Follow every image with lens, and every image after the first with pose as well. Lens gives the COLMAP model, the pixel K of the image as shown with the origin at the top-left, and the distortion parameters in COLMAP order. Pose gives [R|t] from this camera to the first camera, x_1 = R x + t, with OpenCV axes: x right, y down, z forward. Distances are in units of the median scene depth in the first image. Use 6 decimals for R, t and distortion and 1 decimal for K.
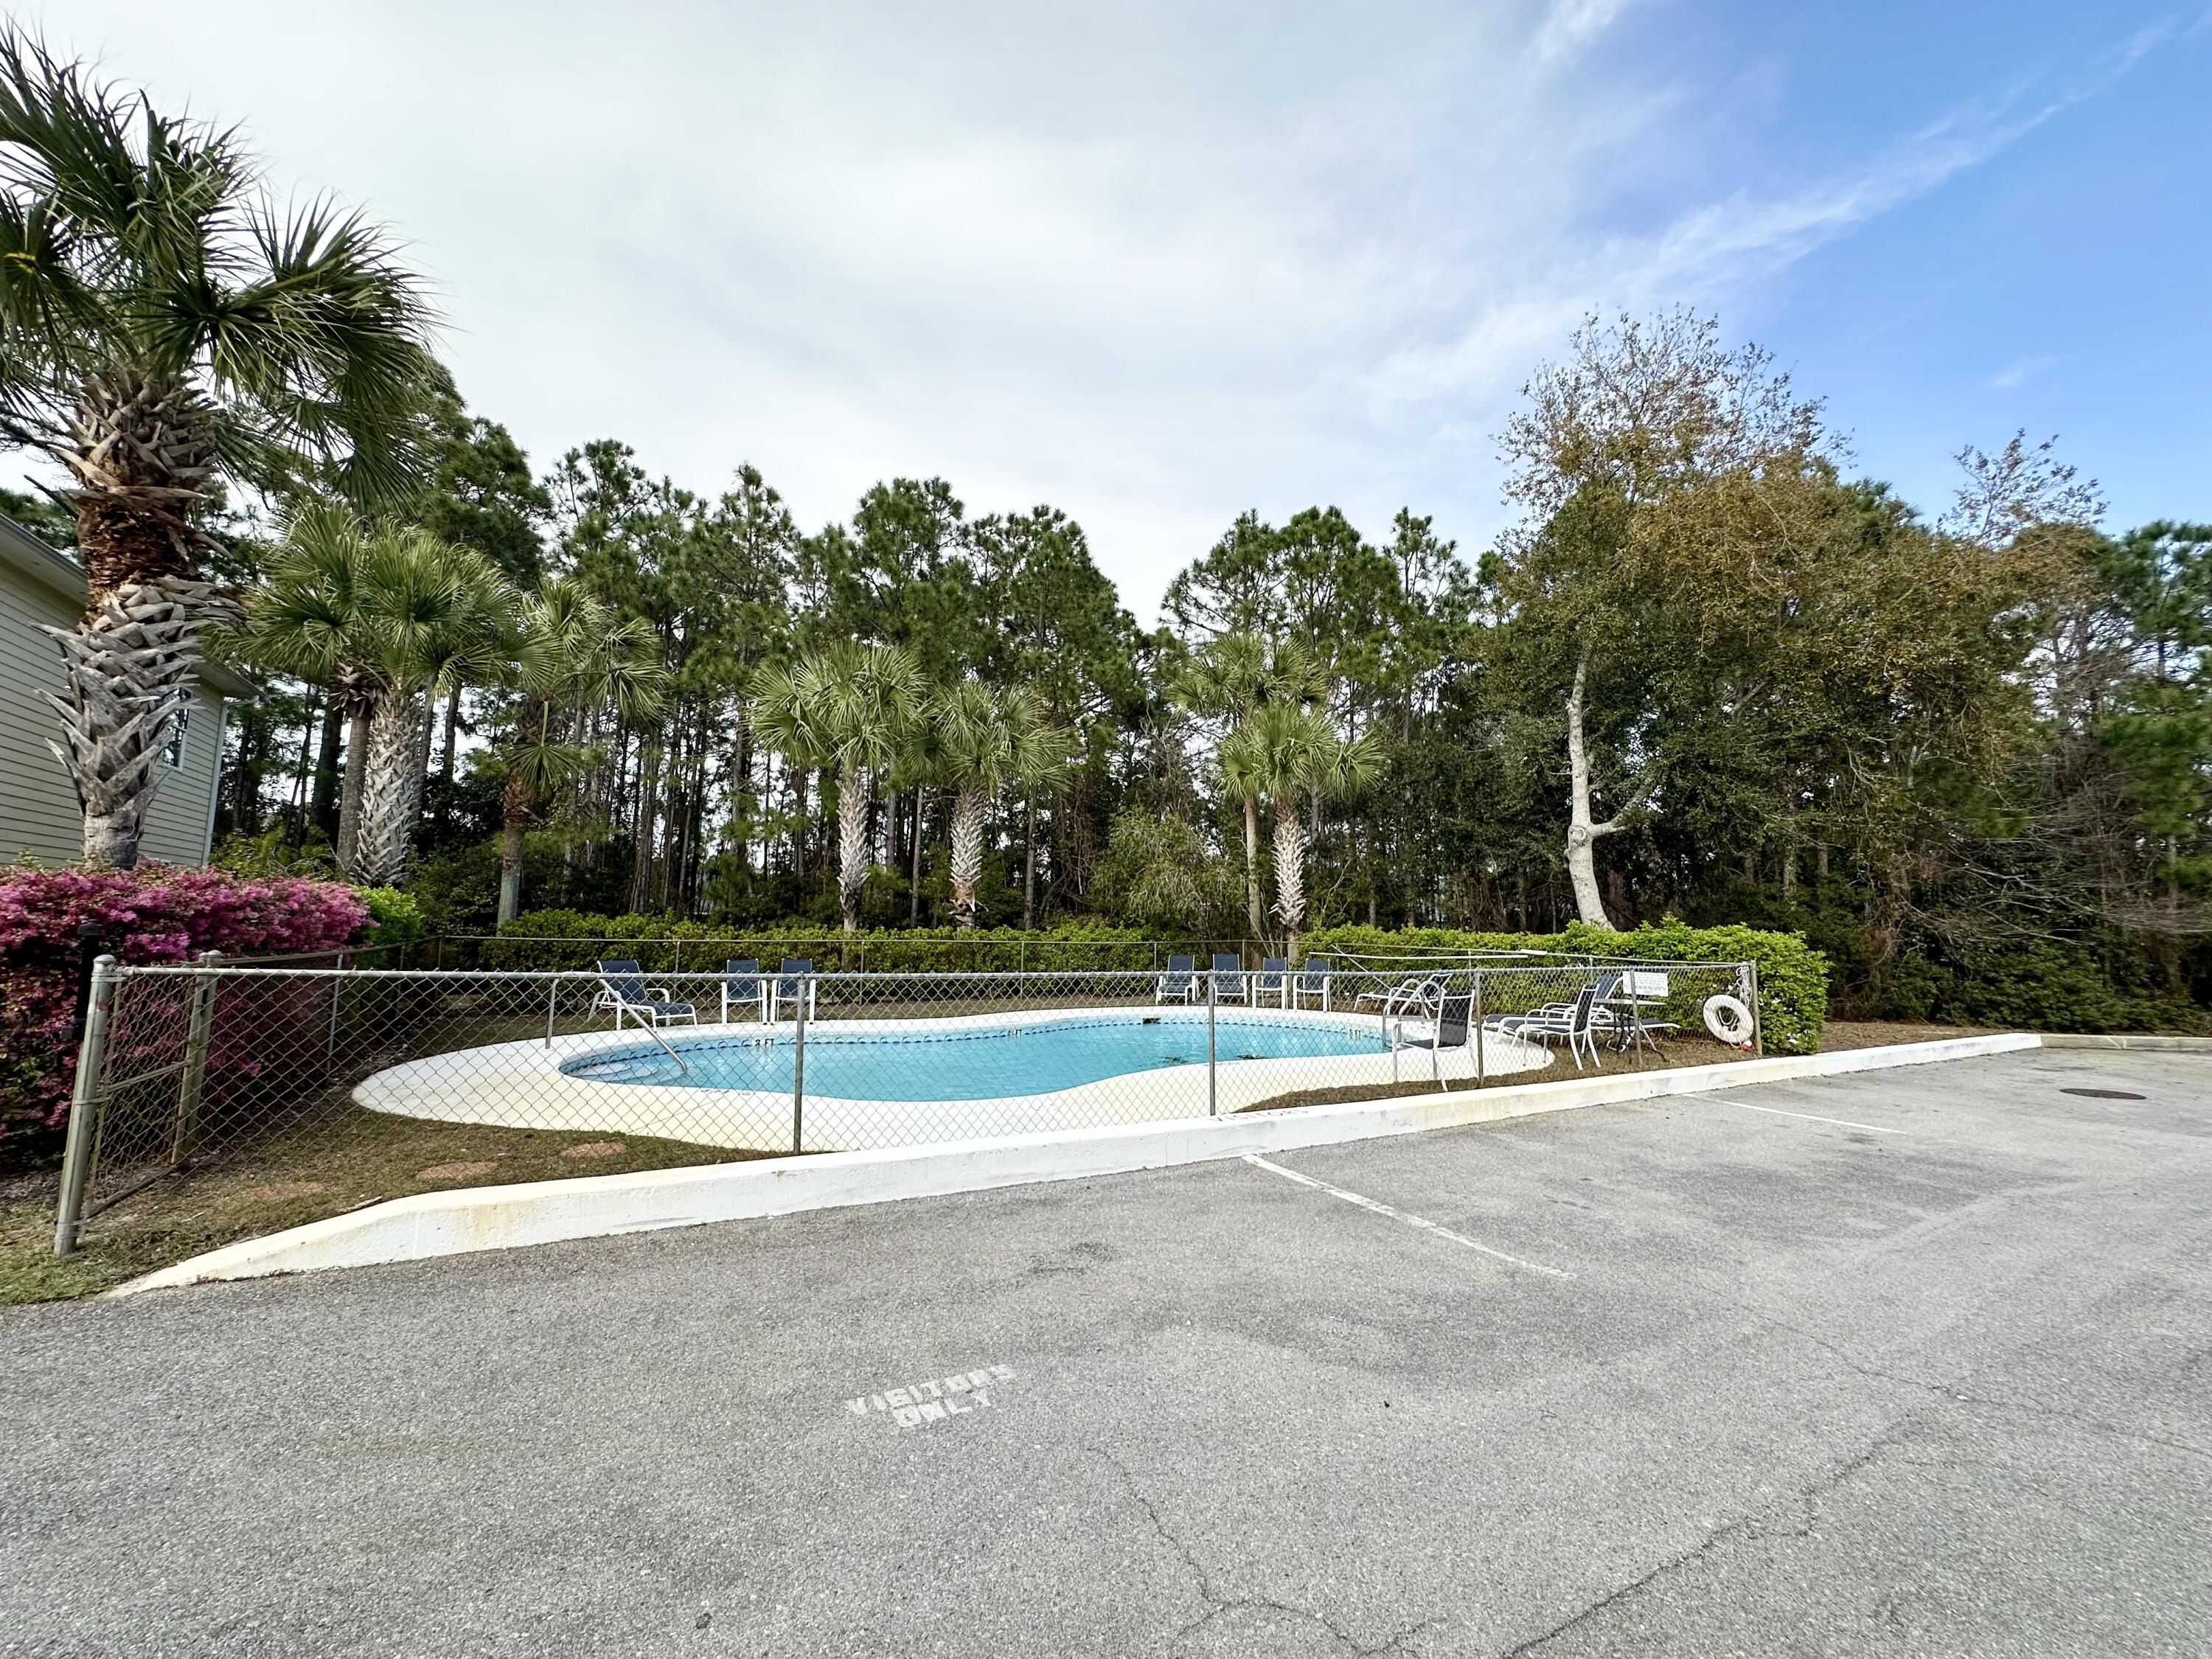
lens RADIAL K [[886.0, 0, 1101.9], [0, 886.0, 826.9], [0, 0, 1]] dist [-0.003724, 0.000697]
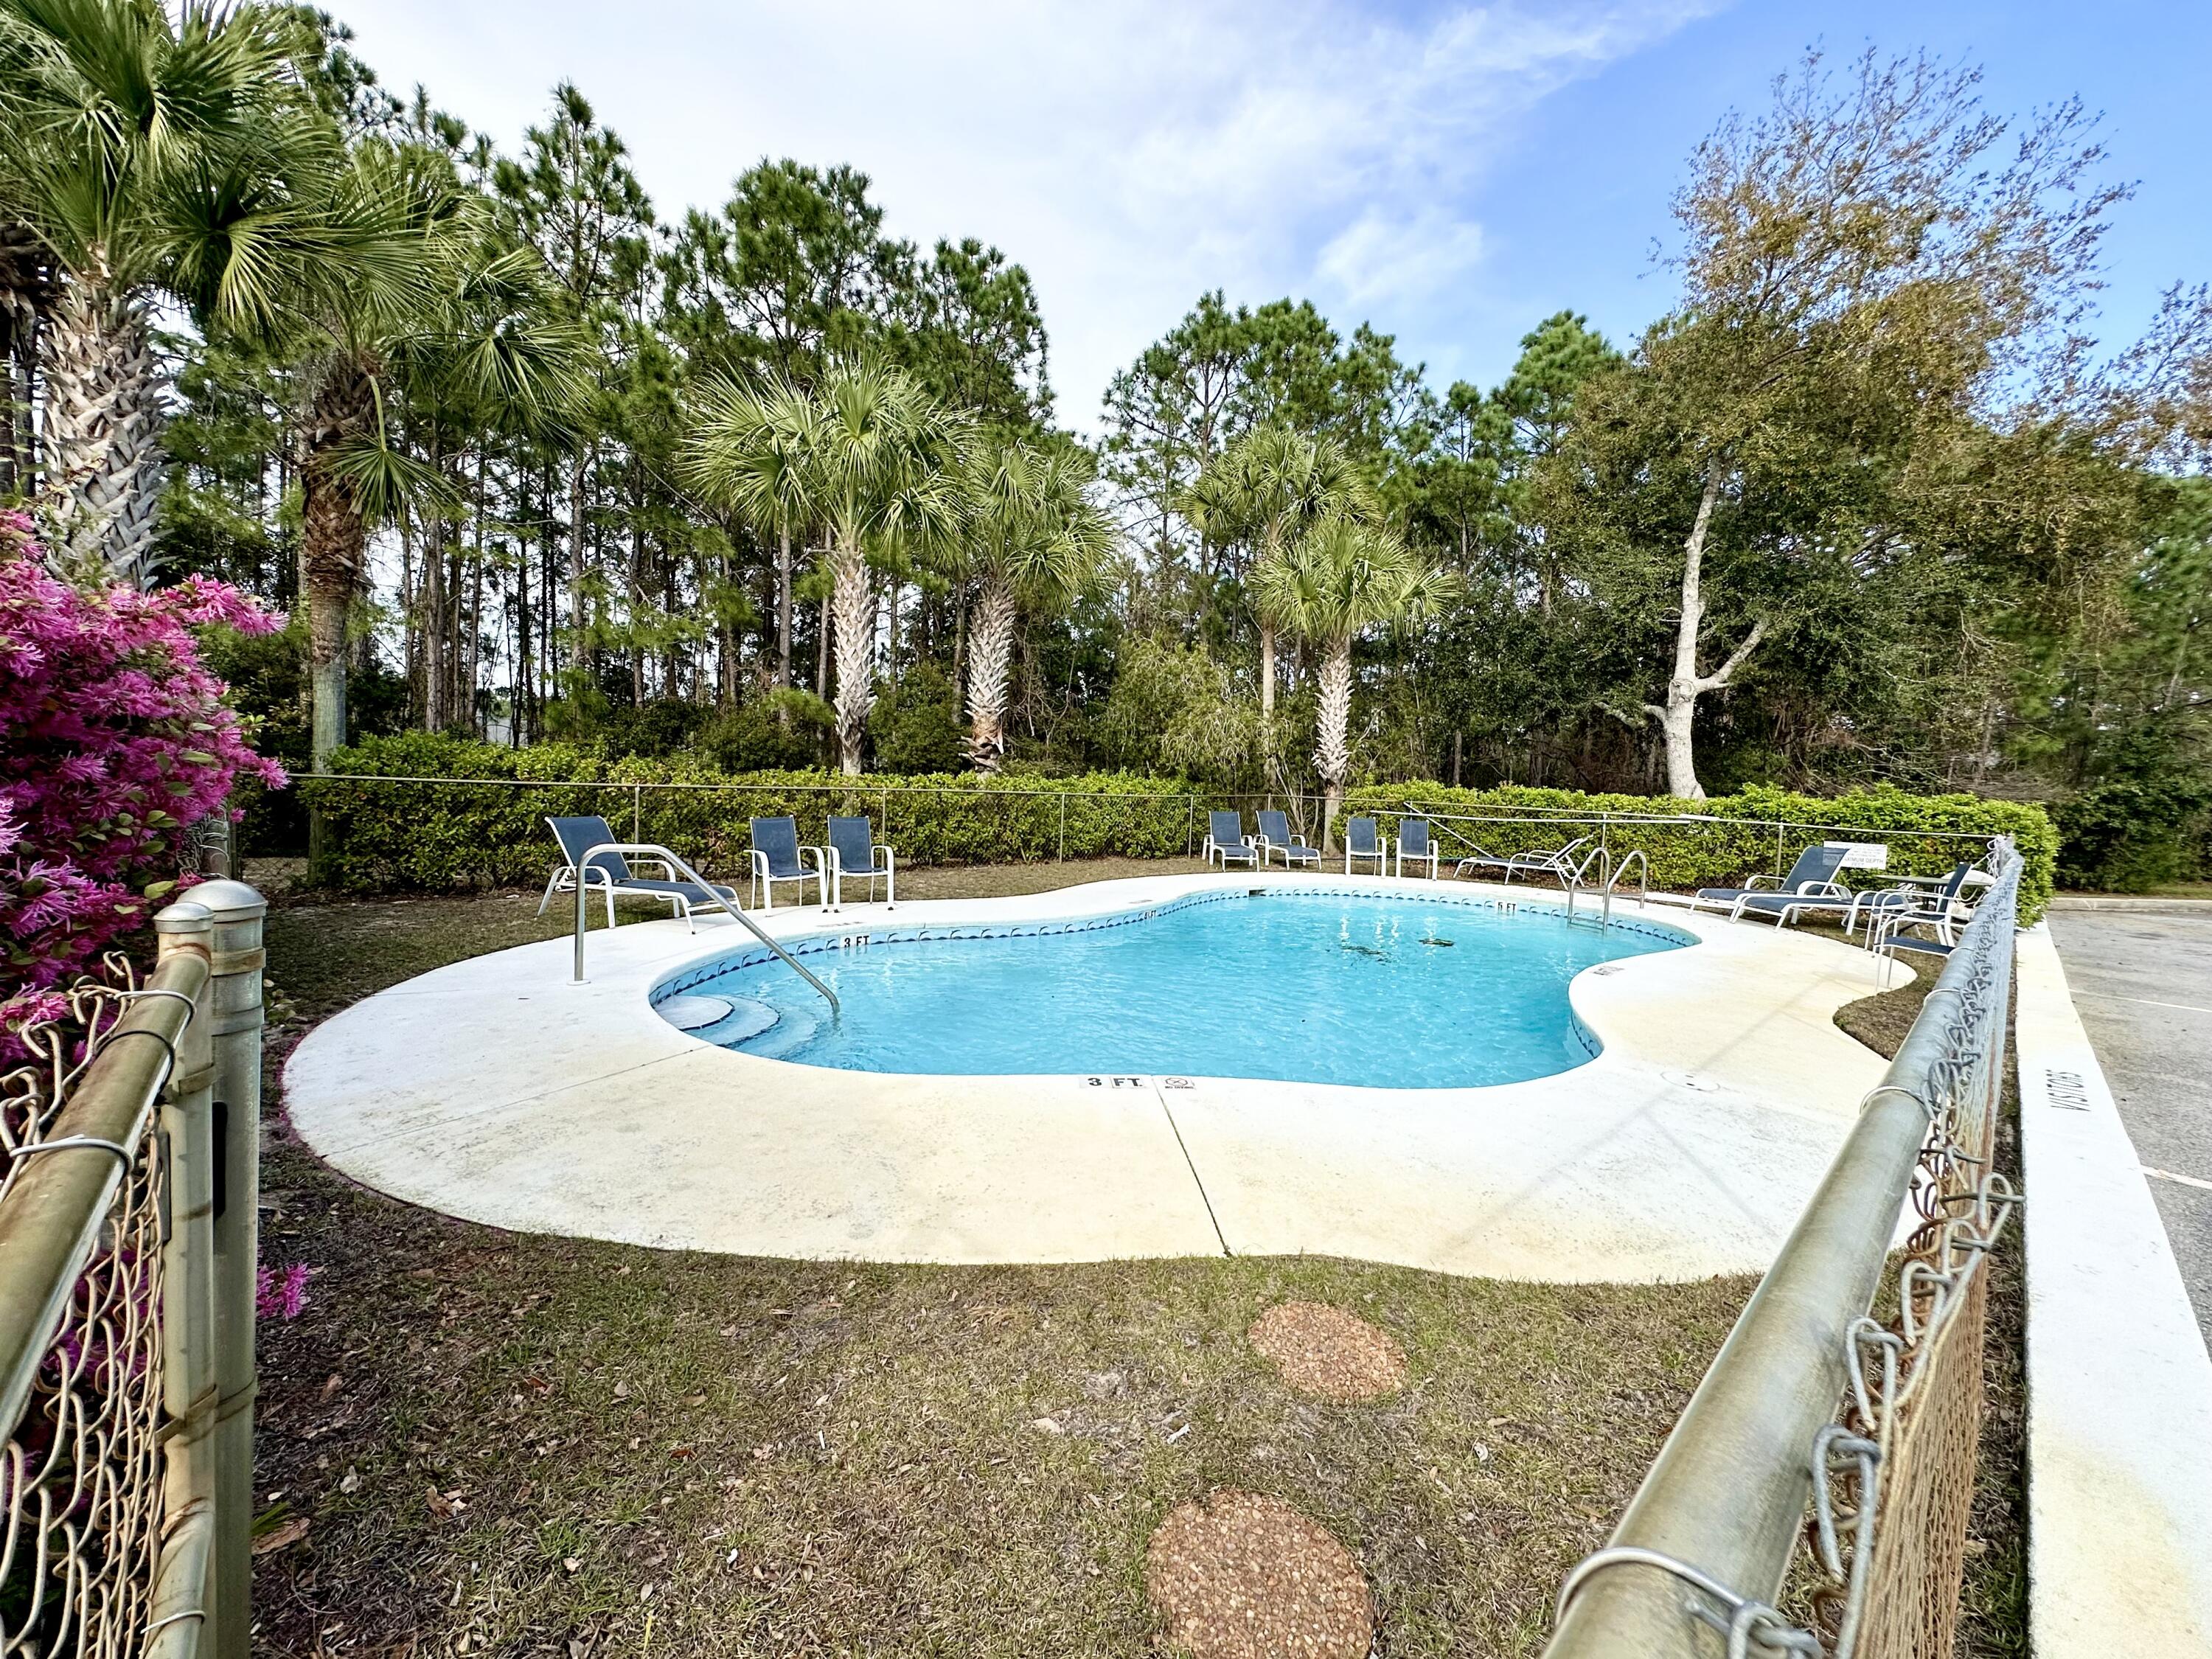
lens RADIAL K [[886.0, 0, 1107.7], [0, 886.0, 829.6], [0, 0, 1]] dist [-0.003724, 0.000697]
pose [[0.966203, 0.006548, 0.257700, -0.229782], [-0.051178, 0.984651, 0.166863, 0.024005], [-0.252652, -0.174412, 0.951708, 0.202393]]
